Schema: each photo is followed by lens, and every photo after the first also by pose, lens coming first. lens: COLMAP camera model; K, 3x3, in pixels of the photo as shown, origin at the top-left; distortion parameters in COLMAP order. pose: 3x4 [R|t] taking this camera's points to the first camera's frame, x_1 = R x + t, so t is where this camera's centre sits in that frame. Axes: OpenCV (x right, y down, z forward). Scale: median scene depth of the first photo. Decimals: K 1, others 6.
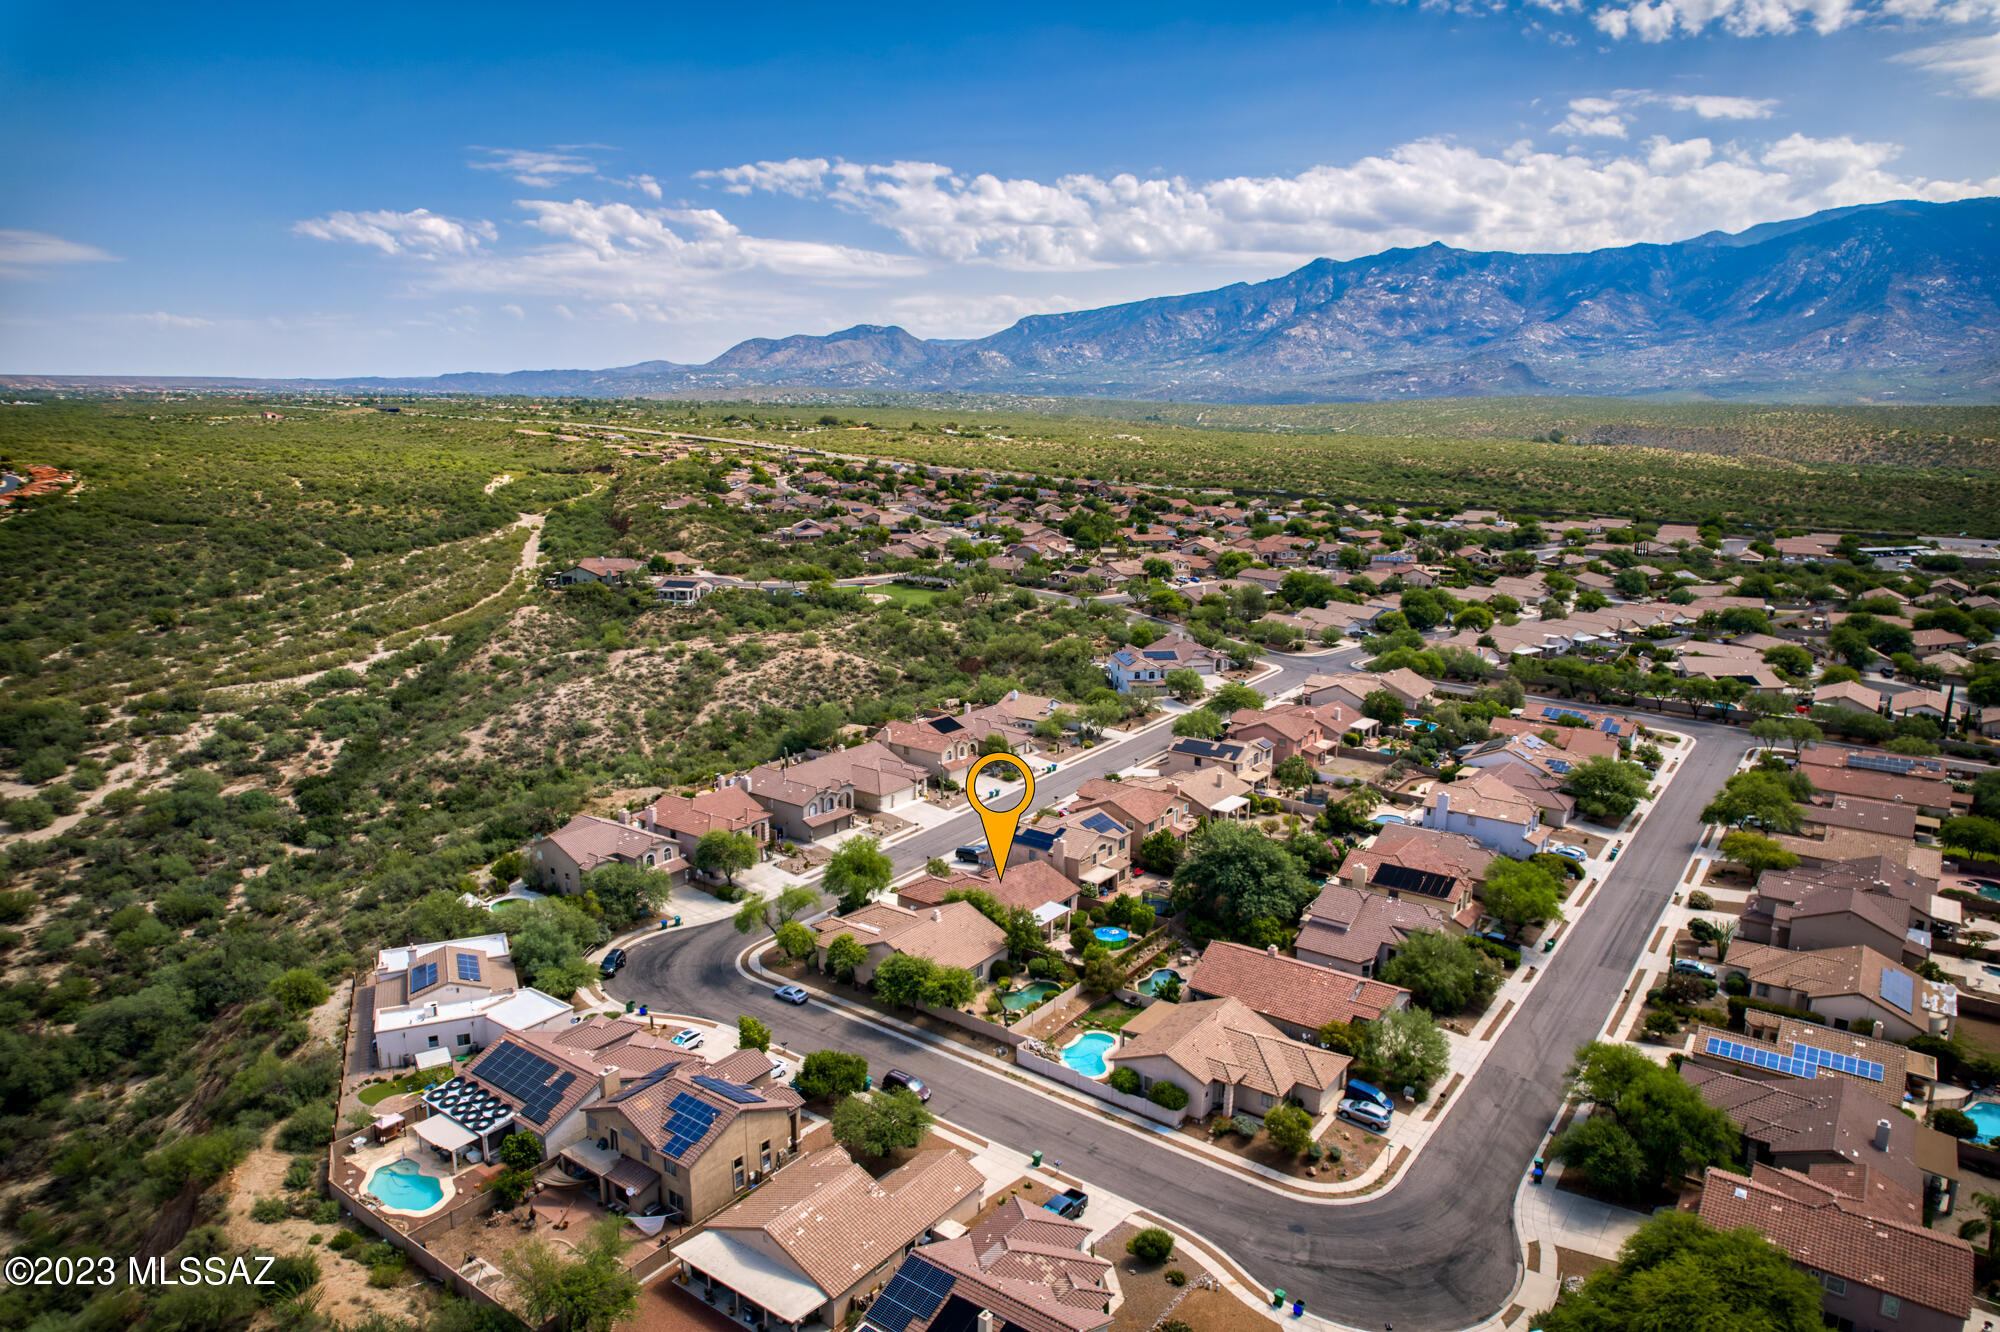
lens RADIAL K [[1282.7, 0, 1007.4], [0, 1282.7, 671.6], [0, 0, 1]] dist [-0.085997, 0.076156]
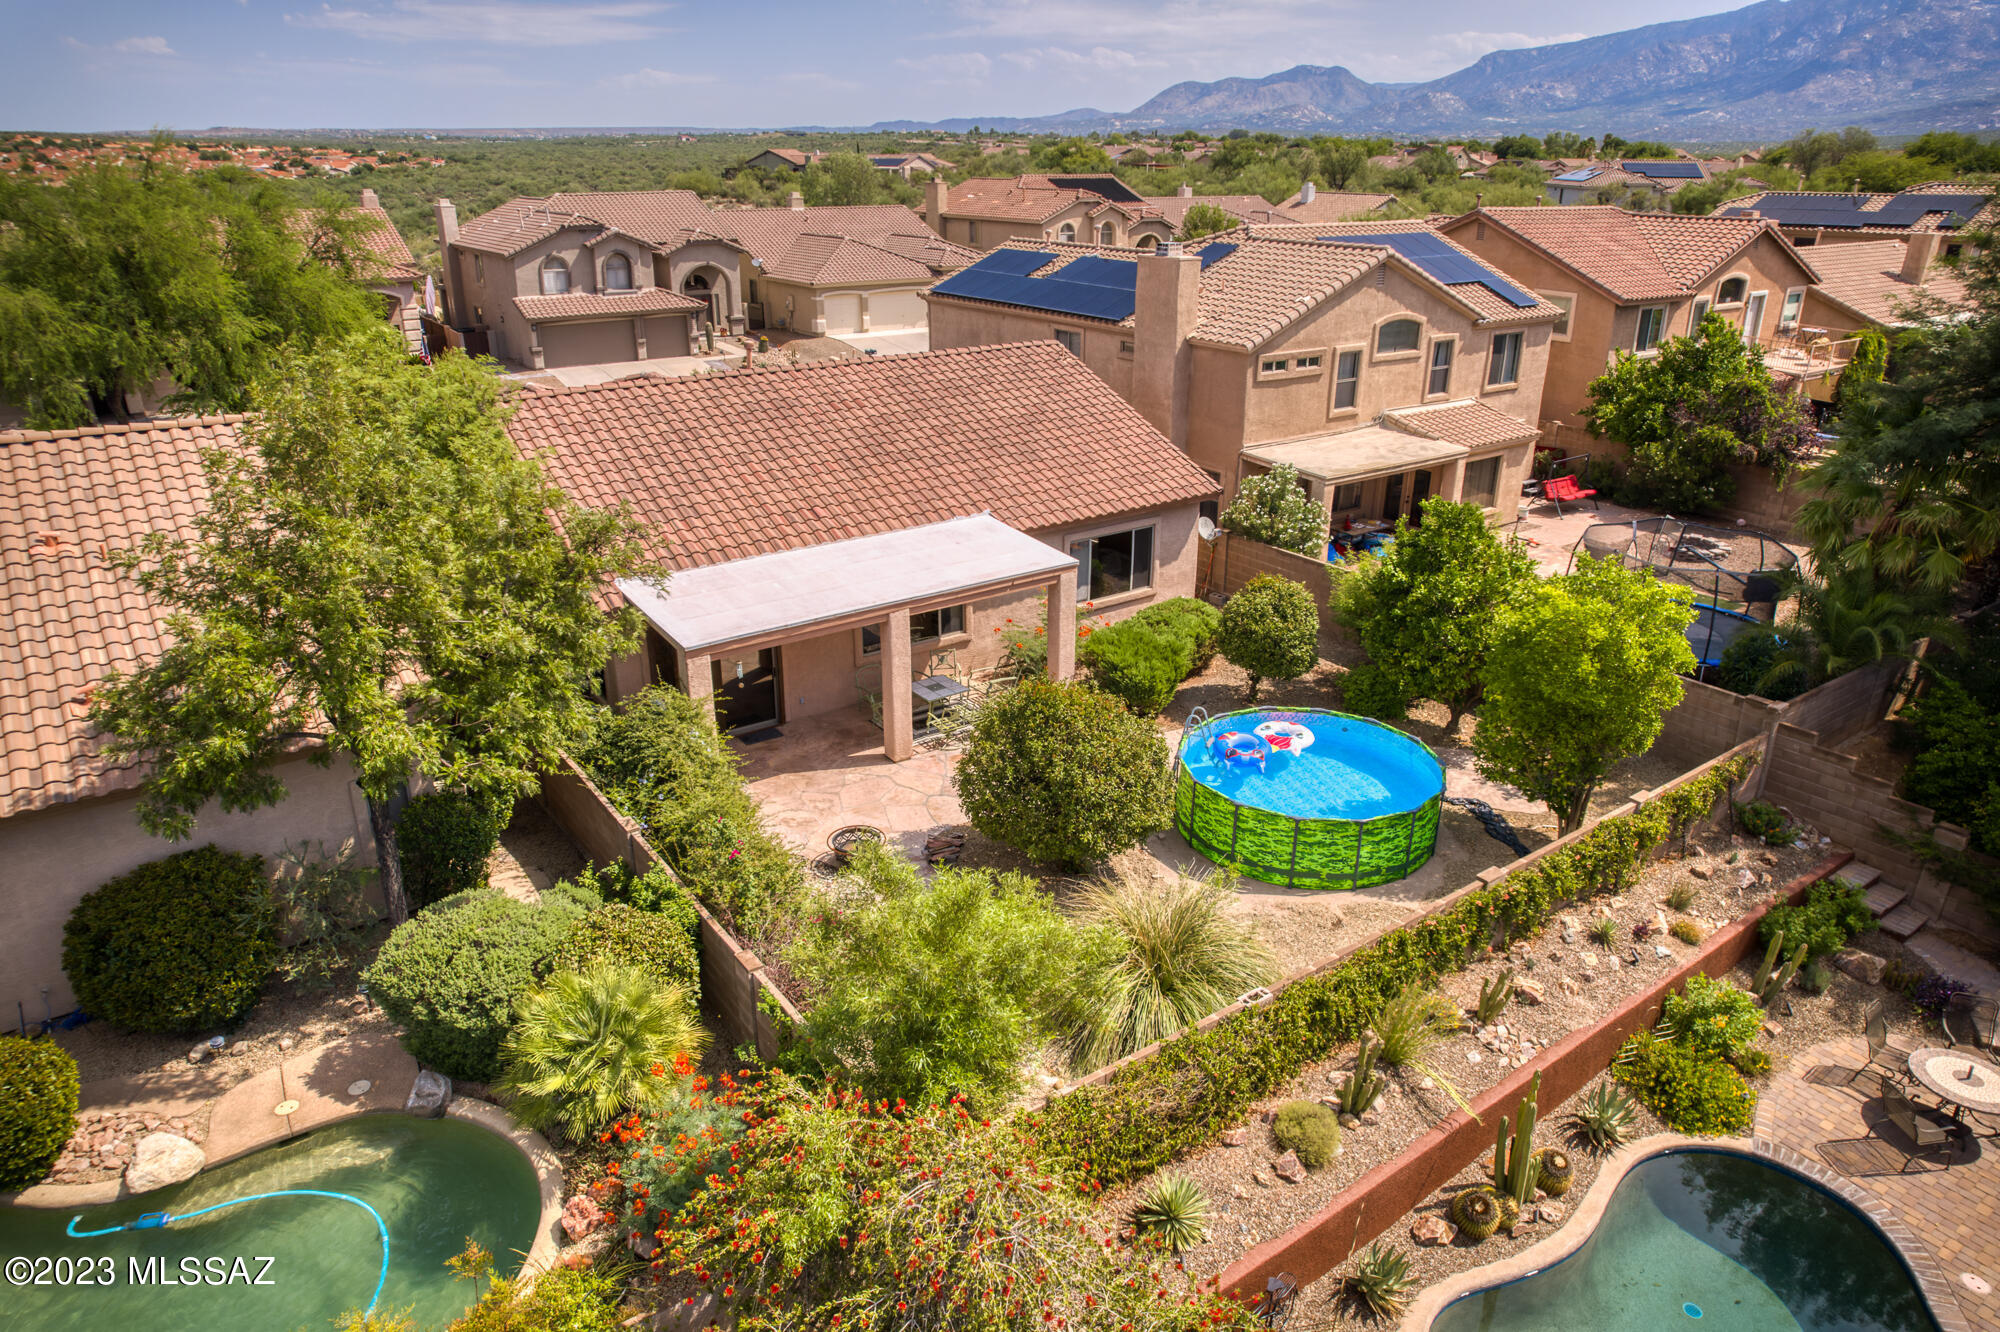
lens RADIAL K [[1282.7, 0, 1007.4], [0, 1282.7, 671.6], [0, 0, 1]] dist [-0.085997, 0.076156]
pose [[0.948947, 0.113213, -0.294419, 0.089403], [-0.059754, 0.980991, 0.184624, 0.173815], [0.309725, -0.157606, 0.937673, 0.869389]]
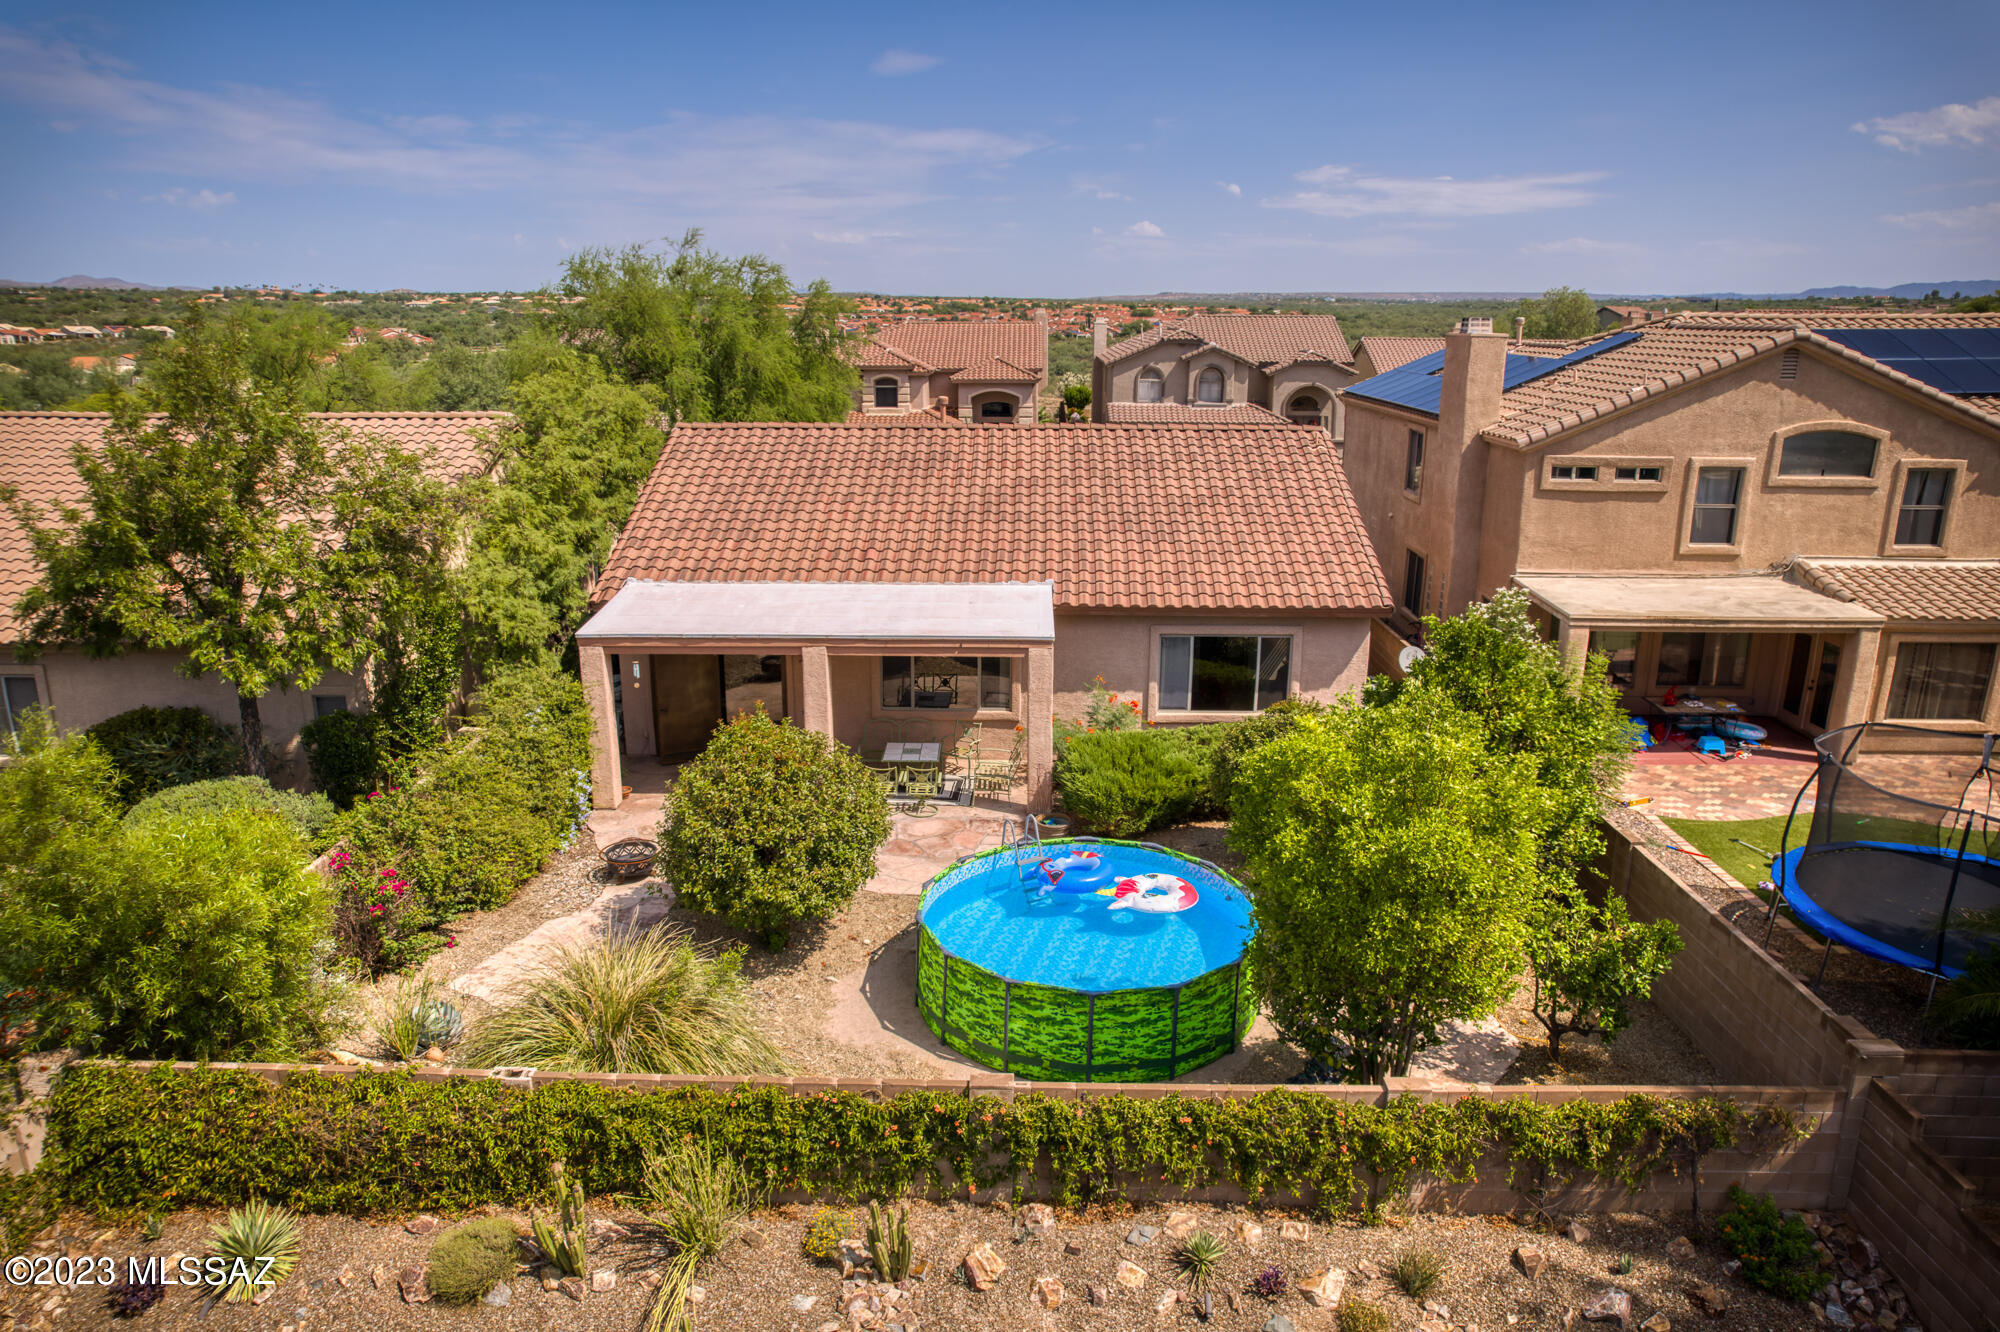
lens RADIAL K [[1282.7, 0, 1007.4], [0, 1282.7, 671.6], [0, 0, 1]] dist [-0.085997, 0.076156]
pose [[0.573651, 0.212437, -0.791072, 0.152795], [-0.167469, 0.975800, 0.140604, 0.174493], [0.801797, 0.051823, 0.595345, 0.936400]]
